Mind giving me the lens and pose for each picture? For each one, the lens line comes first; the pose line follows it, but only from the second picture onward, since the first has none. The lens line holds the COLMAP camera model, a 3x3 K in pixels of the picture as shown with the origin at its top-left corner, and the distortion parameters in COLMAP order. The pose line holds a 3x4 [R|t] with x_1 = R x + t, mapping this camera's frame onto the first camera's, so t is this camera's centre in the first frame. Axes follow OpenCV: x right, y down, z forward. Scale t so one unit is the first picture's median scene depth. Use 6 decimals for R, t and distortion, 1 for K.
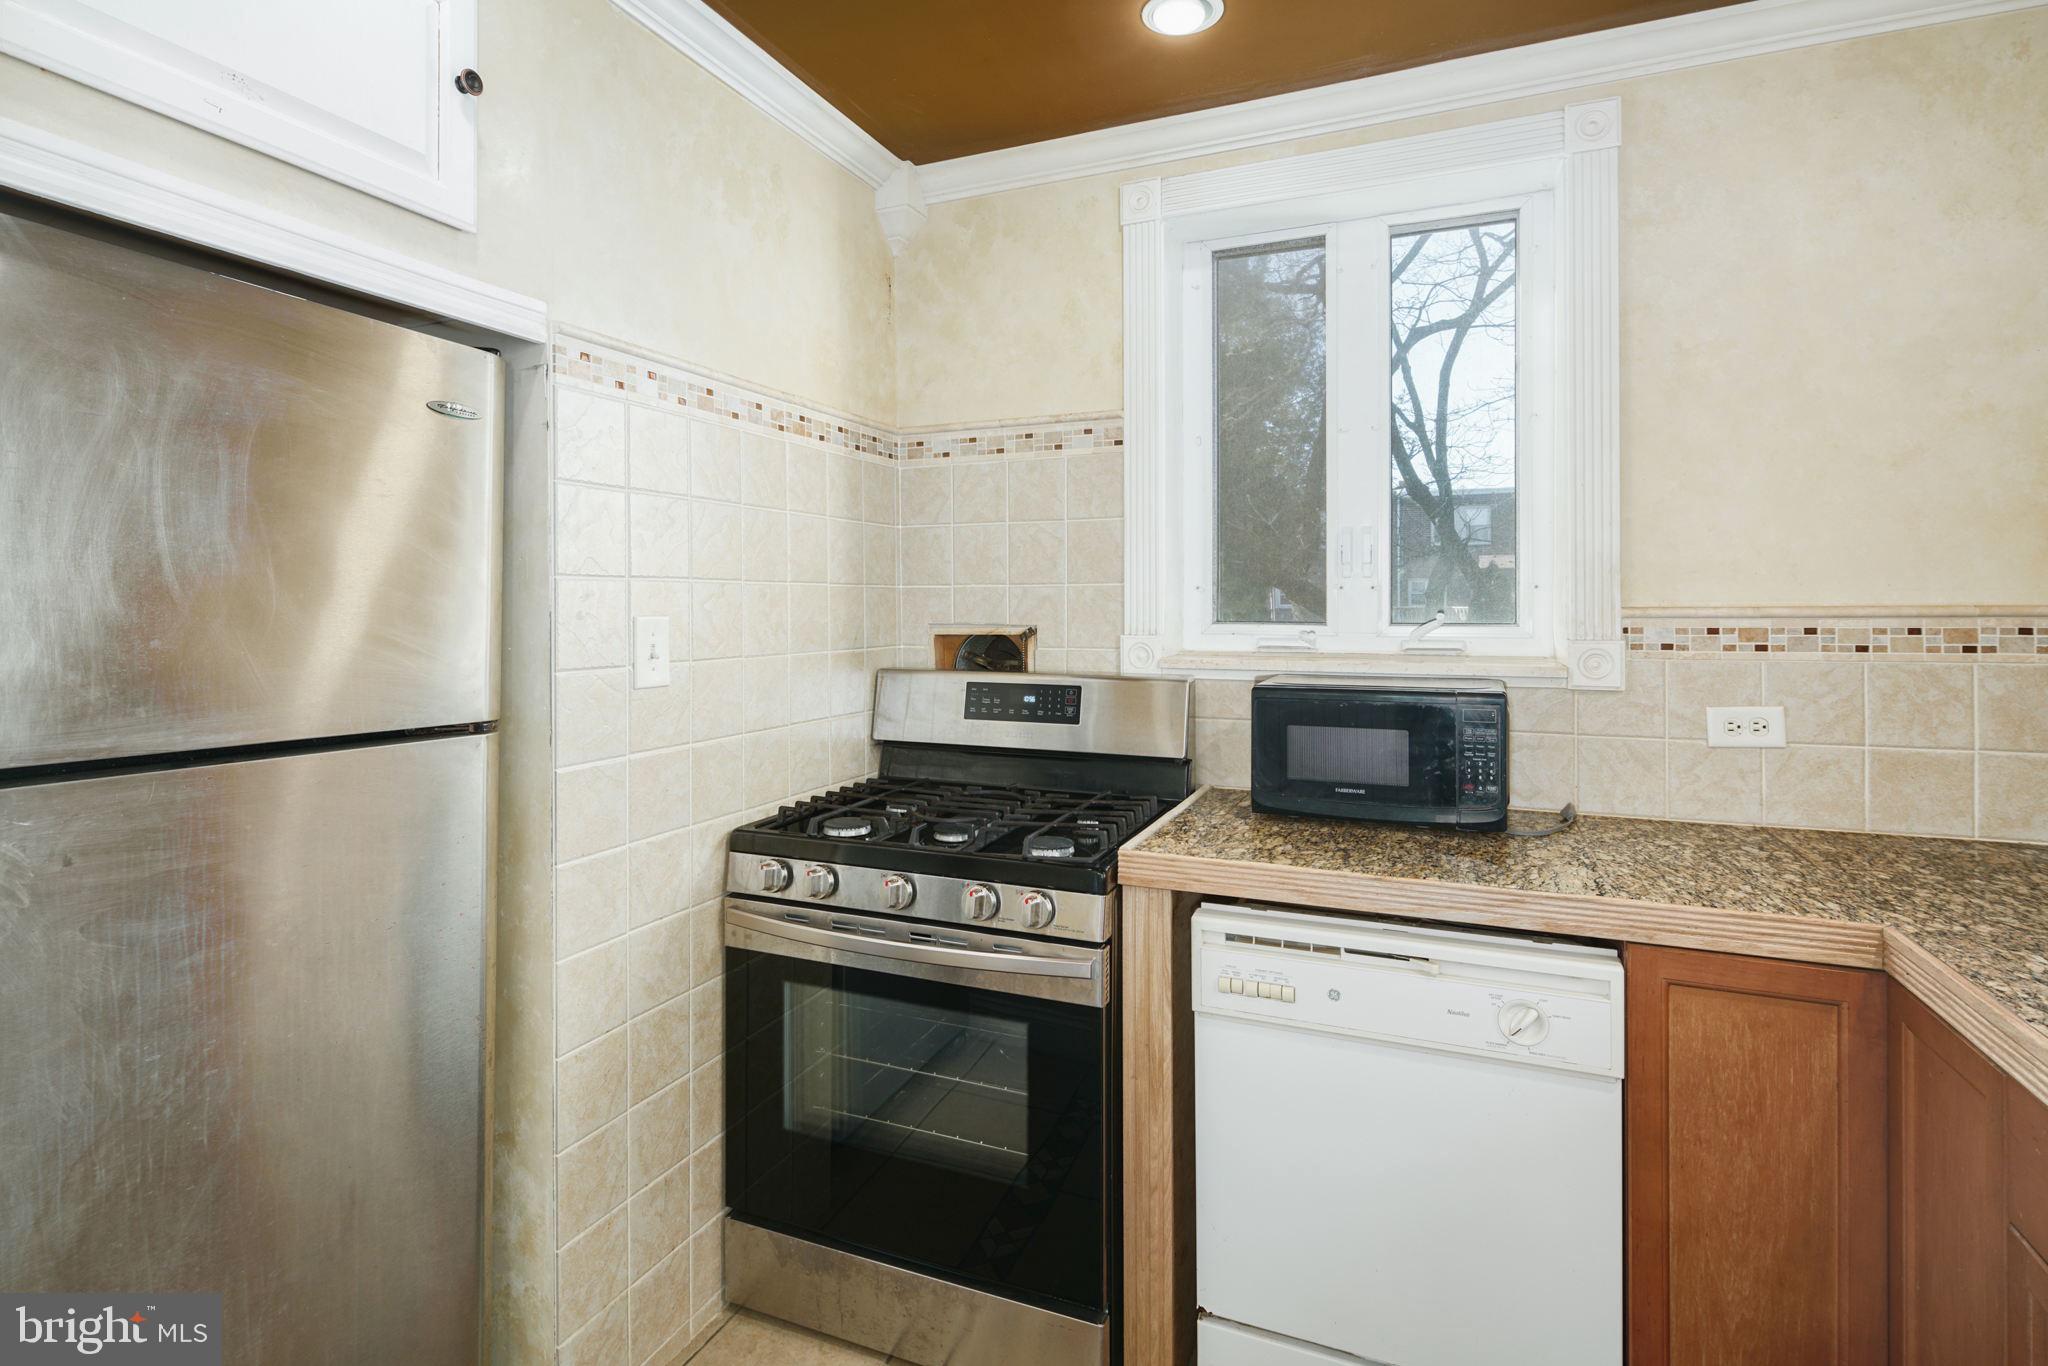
lens RADIAL K [[1019.5, 0, 1017.1], [0, 1019.5, 609.6], [0, 0, 1]] dist [0.000645, -0.000733]
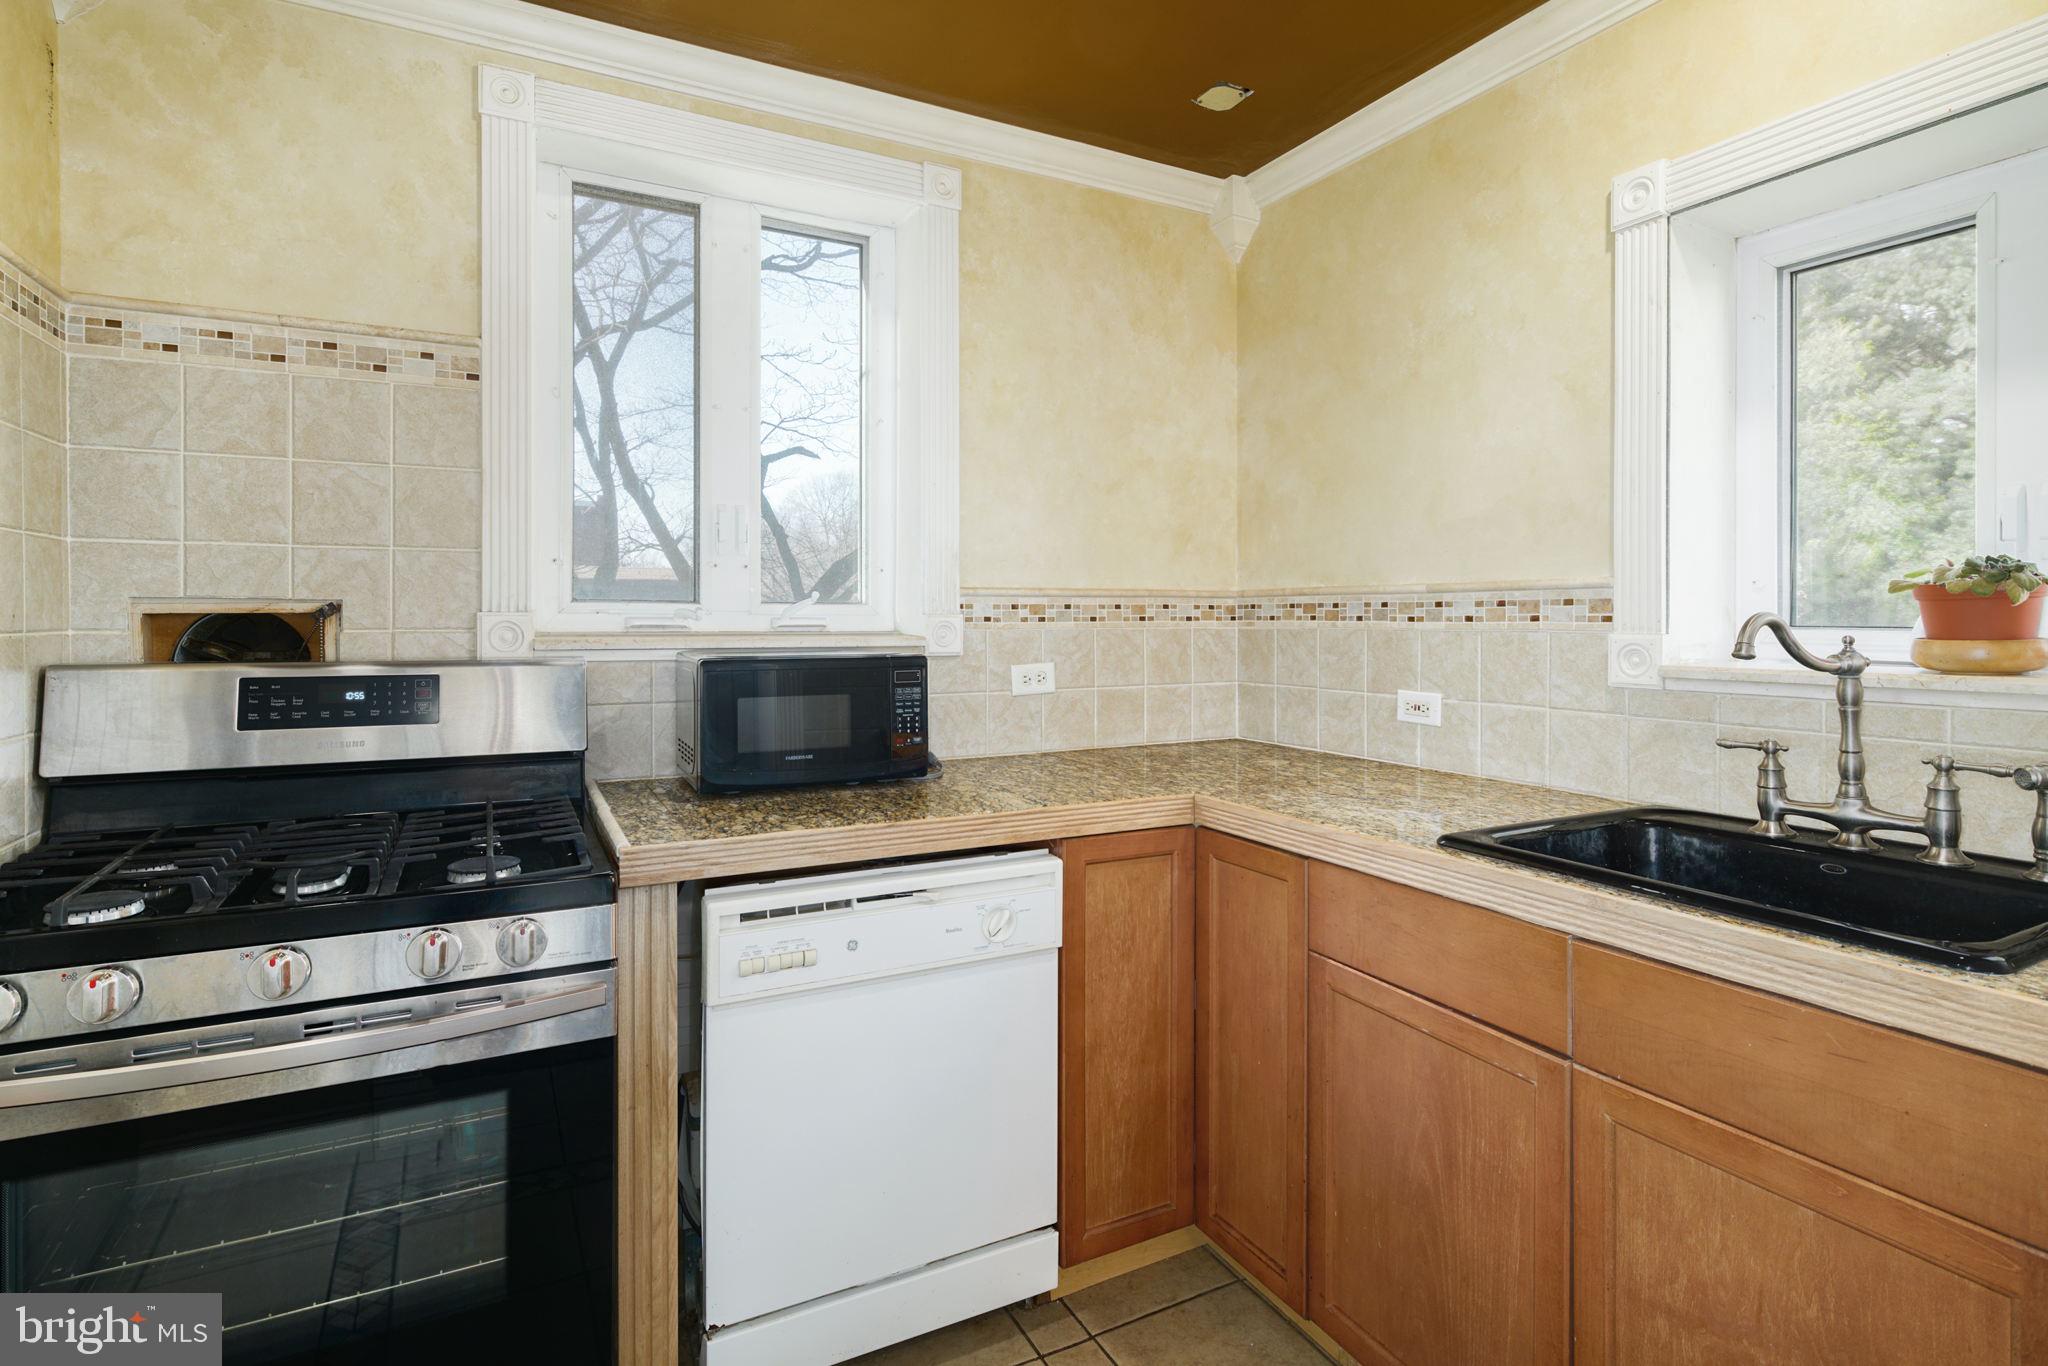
lens RADIAL K [[1009.0, 0, 1023.1], [0, 1009.0, 624.6], [0, 0, 1]] dist [-0.001229, -0.001641]
pose [[0.630375, -0.001376, 0.776290, -0.305727], [0.001155, 0.999999, 0.000834, 0.042440], [-0.776290, 0.000371, 0.630376, 0.180308]]
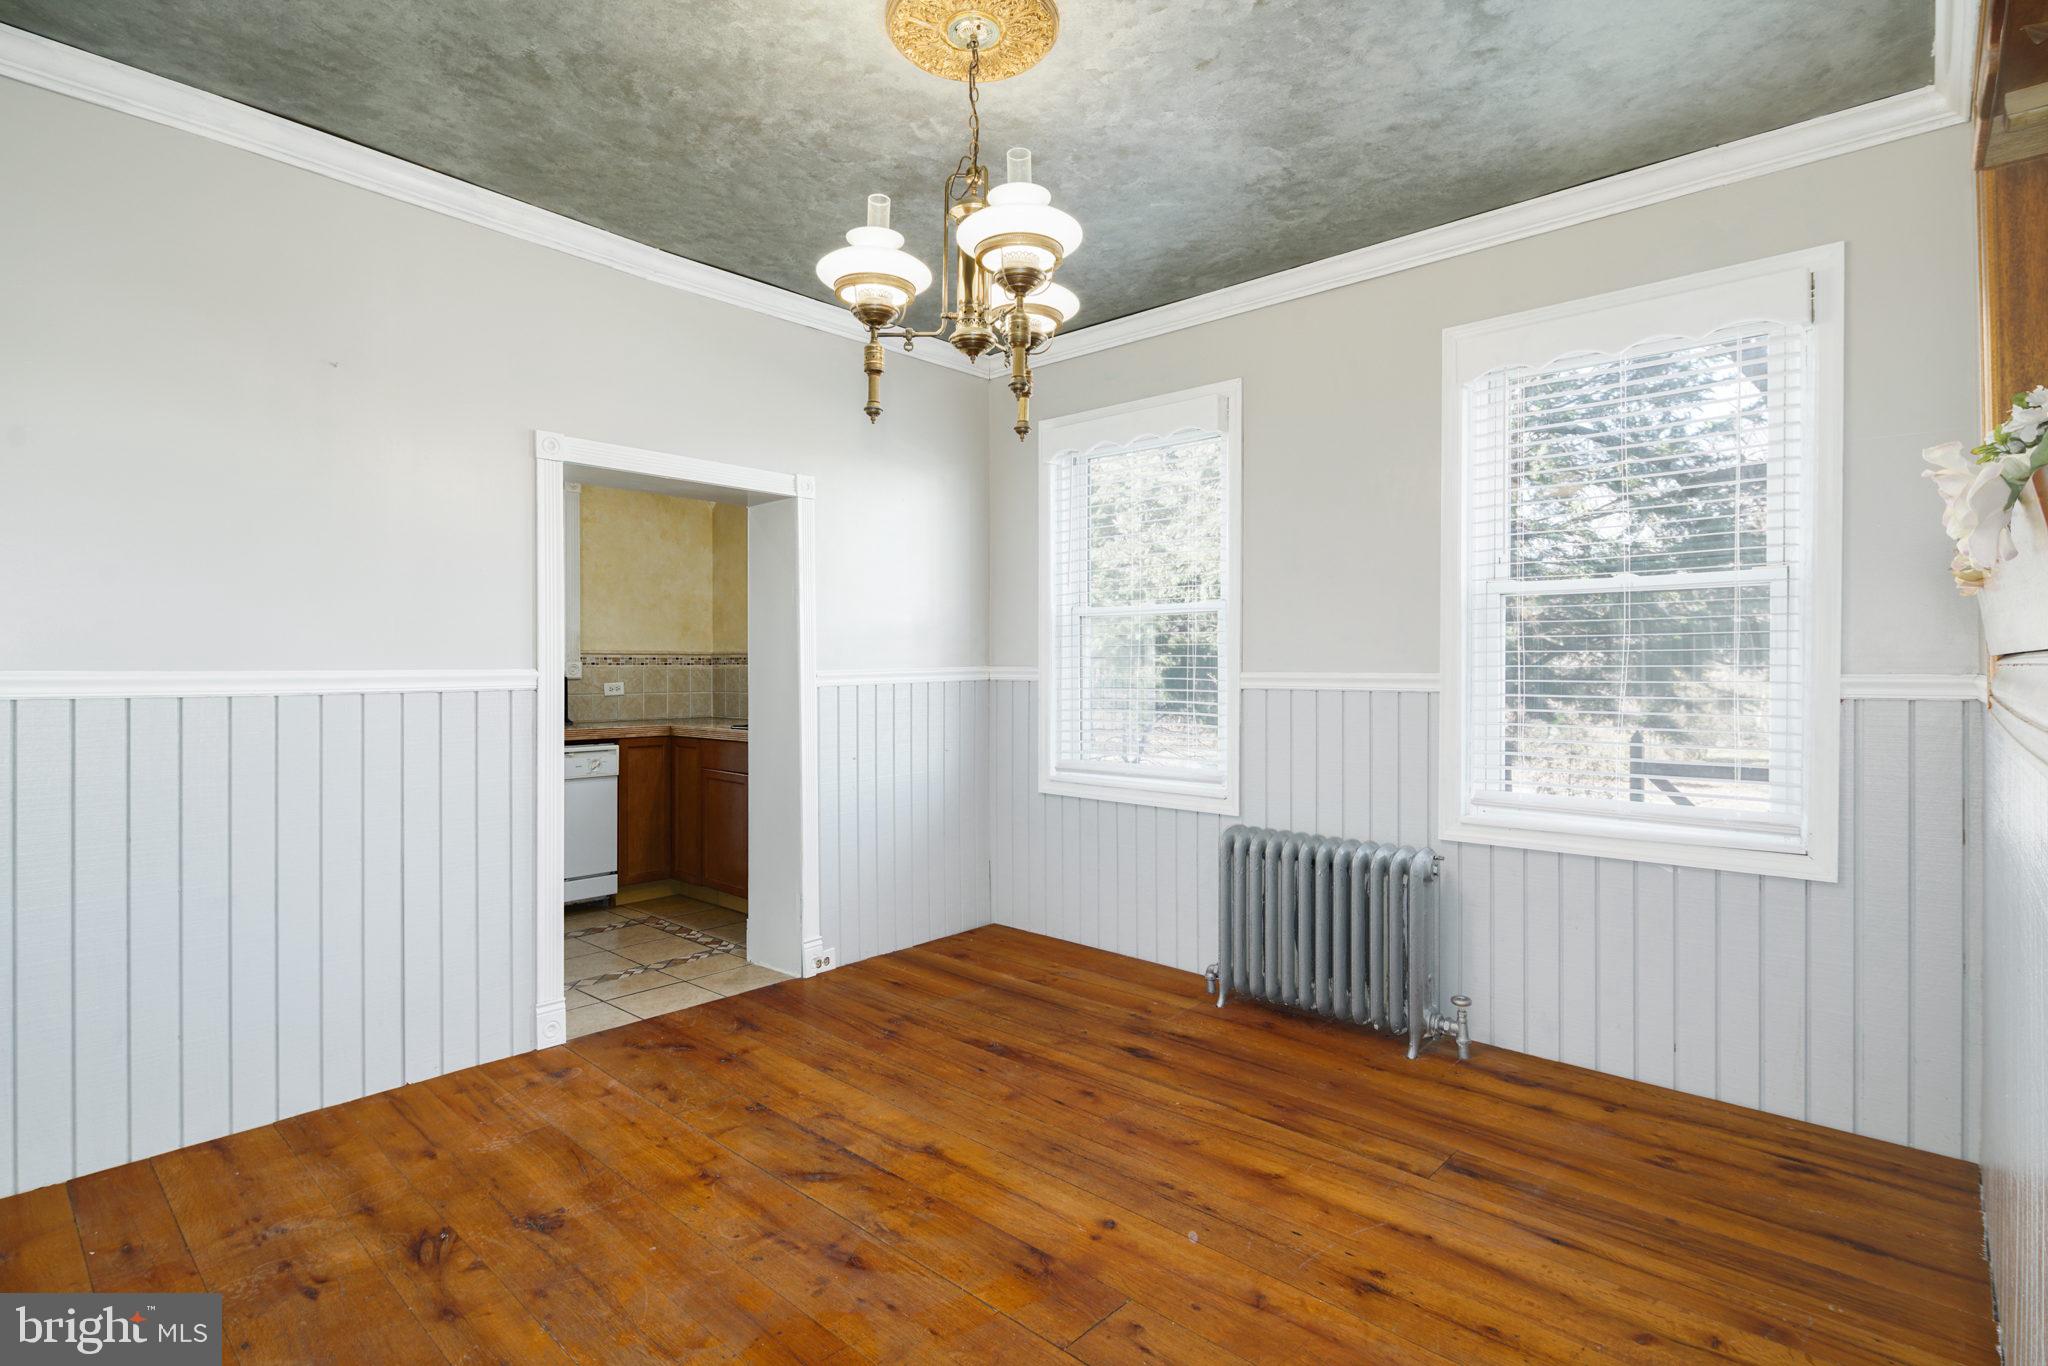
lens RADIAL K [[999.2, 0, 1024.0], [0, 999.2, 683.0], [0, 0, 1]] dist [-0.001846, -0.000389]
pose [[0.321779, -0.013071, 0.946725, -1.763744], [-0.001998, 0.999893, 0.014484, 0.048278], [-0.946813, -0.006552, 0.321718, -1.166877]]
